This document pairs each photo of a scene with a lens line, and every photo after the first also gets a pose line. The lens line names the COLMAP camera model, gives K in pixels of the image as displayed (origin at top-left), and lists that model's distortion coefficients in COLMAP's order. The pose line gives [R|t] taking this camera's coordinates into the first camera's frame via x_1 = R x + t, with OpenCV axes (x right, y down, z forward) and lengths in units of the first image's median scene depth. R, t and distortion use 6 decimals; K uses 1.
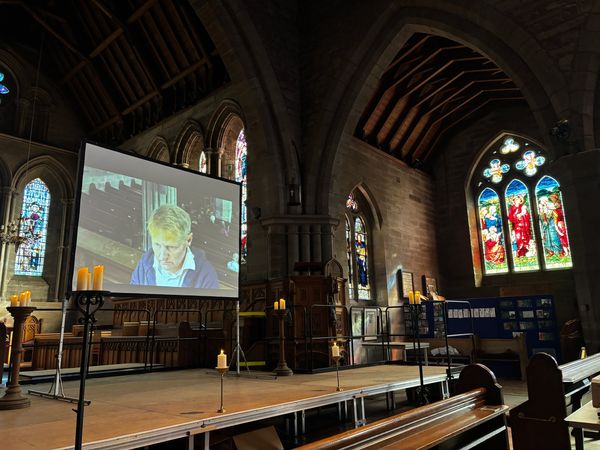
lens RADIAL K [[447.7, 0, 300.0], [0, 447.7, 225.0], [0, 0, 1]] dist [0.037112, -0.004462]
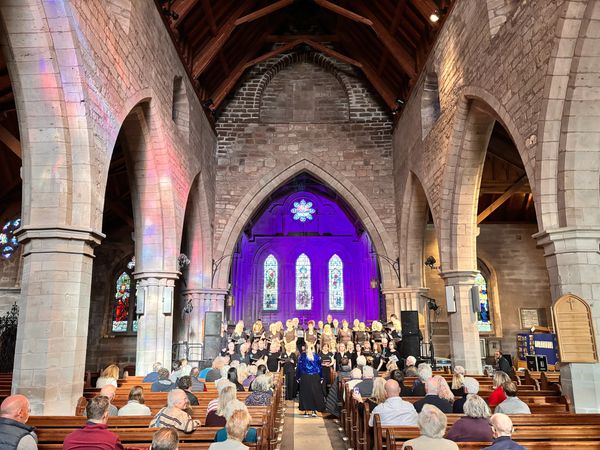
lens RADIAL K [[447.7, 0, 300.0], [0, 447.7, 225.0], [0, 0, 1]] dist [0.037112, -0.004462]
pose [[0.670634, -0.149762, -0.726513, 0.891571], [0.149301, 0.986616, -0.065561, -0.172649], [0.726608, -0.064501, 0.684018, -0.429980]]
